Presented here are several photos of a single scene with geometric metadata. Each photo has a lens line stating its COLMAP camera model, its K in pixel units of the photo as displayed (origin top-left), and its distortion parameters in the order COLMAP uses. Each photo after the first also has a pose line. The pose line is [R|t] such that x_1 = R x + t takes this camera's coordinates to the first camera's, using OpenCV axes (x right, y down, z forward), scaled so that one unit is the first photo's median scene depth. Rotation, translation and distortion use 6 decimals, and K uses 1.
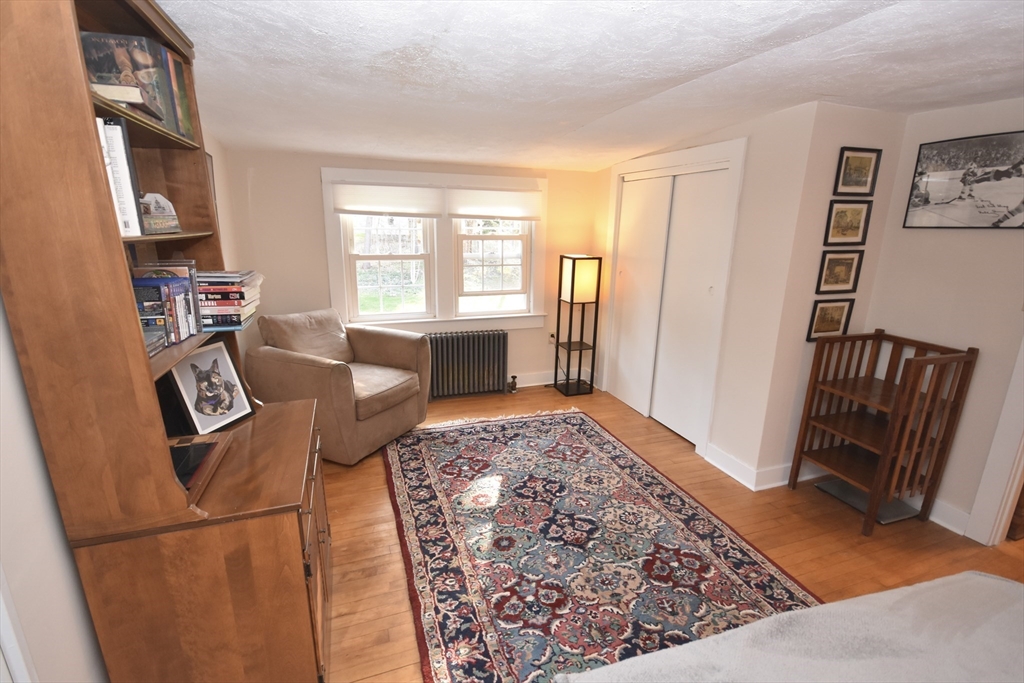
lens RADIAL K [[453.4, 0, 515.7], [0, 453.4, 346.4], [0, 0, 1]] dist [0.012461, -0.015263]
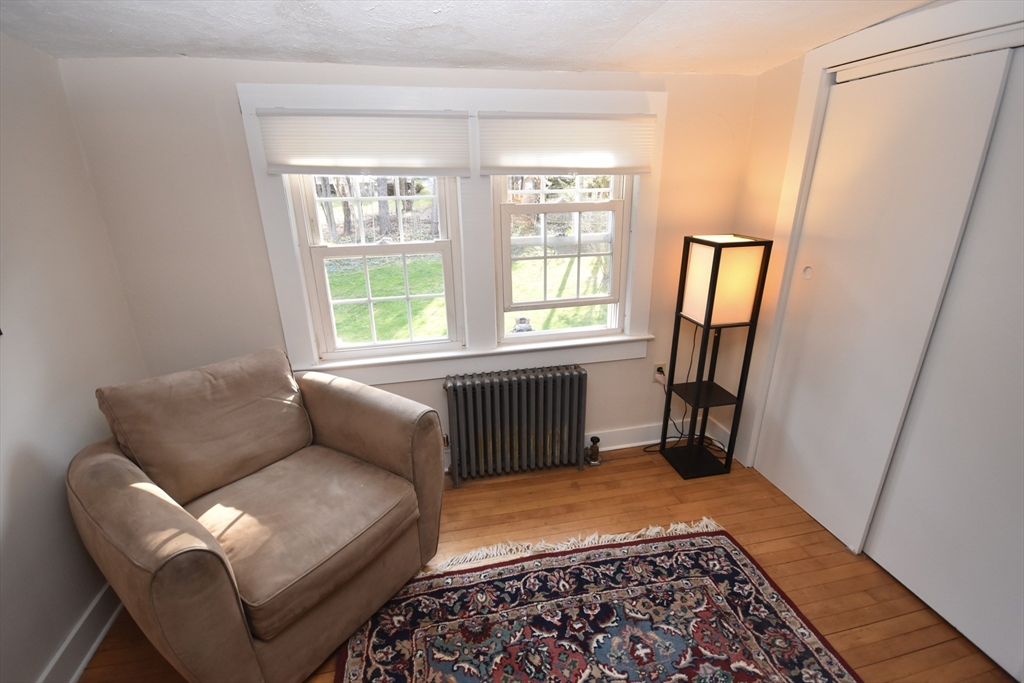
lens RADIAL K [[443.1, 0, 522.2], [0, 443.1, 342.3], [0, 0, 1]] dist [0.015618, 0.000146]
pose [[0.990762, 0.014912, -0.134791, -0.027135], [-0.003399, 0.996354, 0.085246, -0.137829], [0.135570, -0.084000, 0.987200, 0.498000]]
